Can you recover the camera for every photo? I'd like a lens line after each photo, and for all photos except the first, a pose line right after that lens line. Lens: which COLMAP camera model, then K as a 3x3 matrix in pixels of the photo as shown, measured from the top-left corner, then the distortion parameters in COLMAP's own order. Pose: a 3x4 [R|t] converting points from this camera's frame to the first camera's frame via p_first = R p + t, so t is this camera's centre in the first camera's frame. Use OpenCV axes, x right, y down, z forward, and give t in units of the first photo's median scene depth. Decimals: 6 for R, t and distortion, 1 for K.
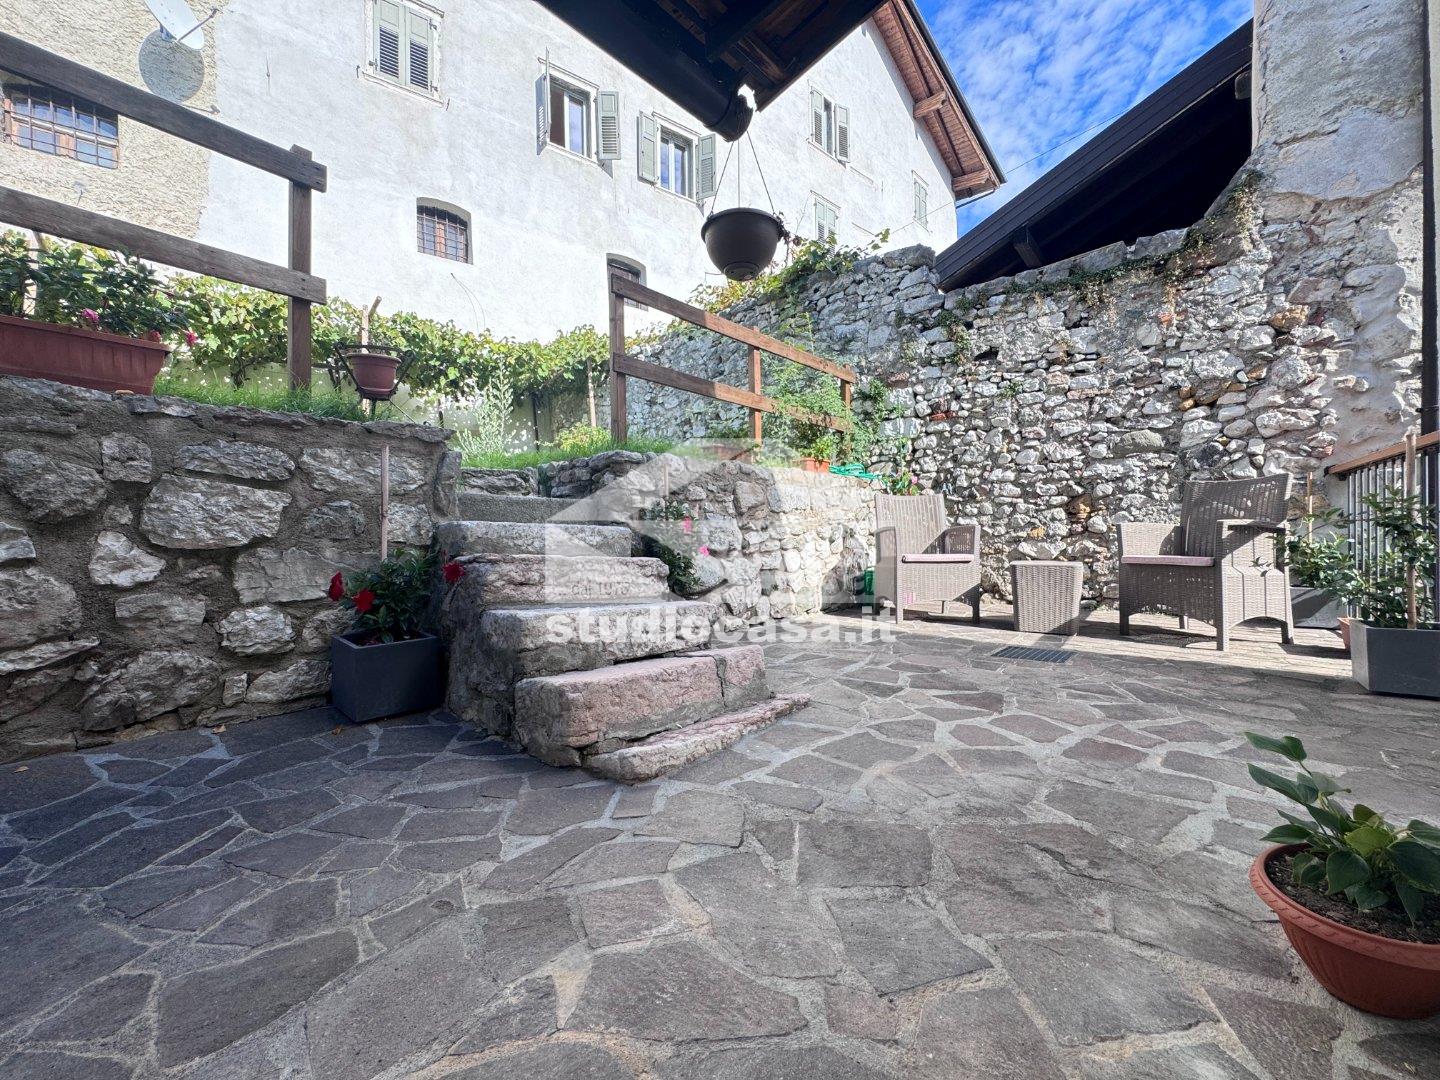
lens RADIAL K [[574.8, 0, 722.4], [0, 574.8, 542.5], [0, 0, 1]] dist [-0.004897, 0.000123]
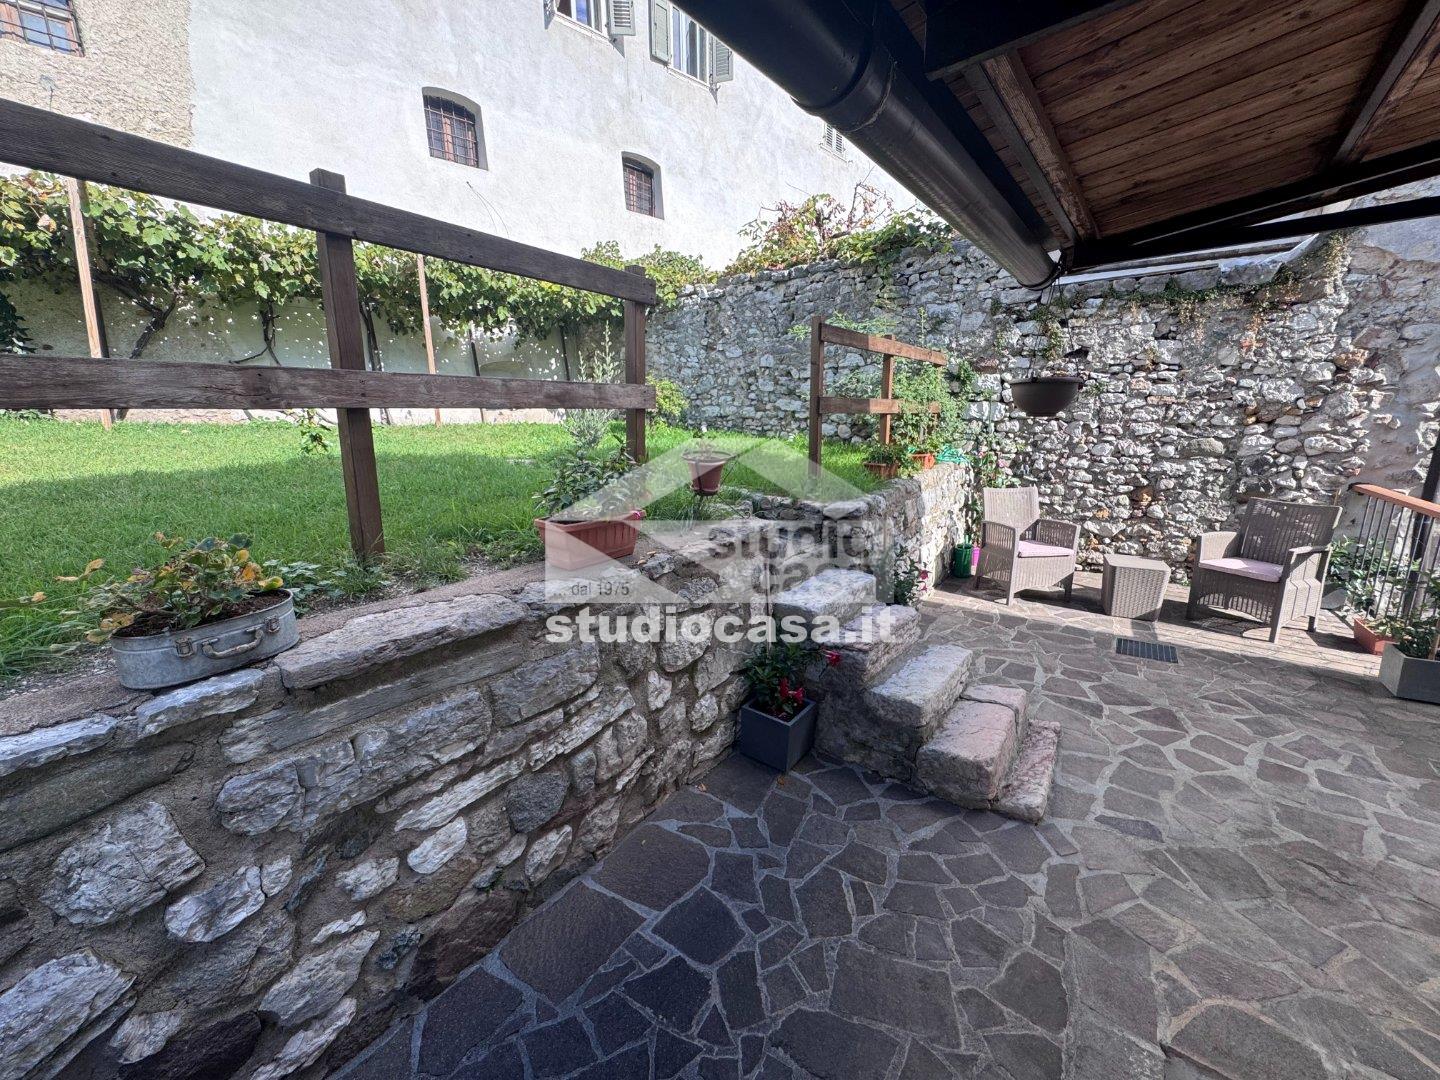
lens RADIAL K [[574.8, 0, 718.6], [0, 574.8, 540.4], [0, 0, 1]] dist [-0.004897, 0.000123]
pose [[0.995004, -0.019933, 0.097825, -0.384457], [-0.000872, 0.978093, 0.208168, -0.222982], [-0.099831, -0.207214, 0.973189, -0.099939]]
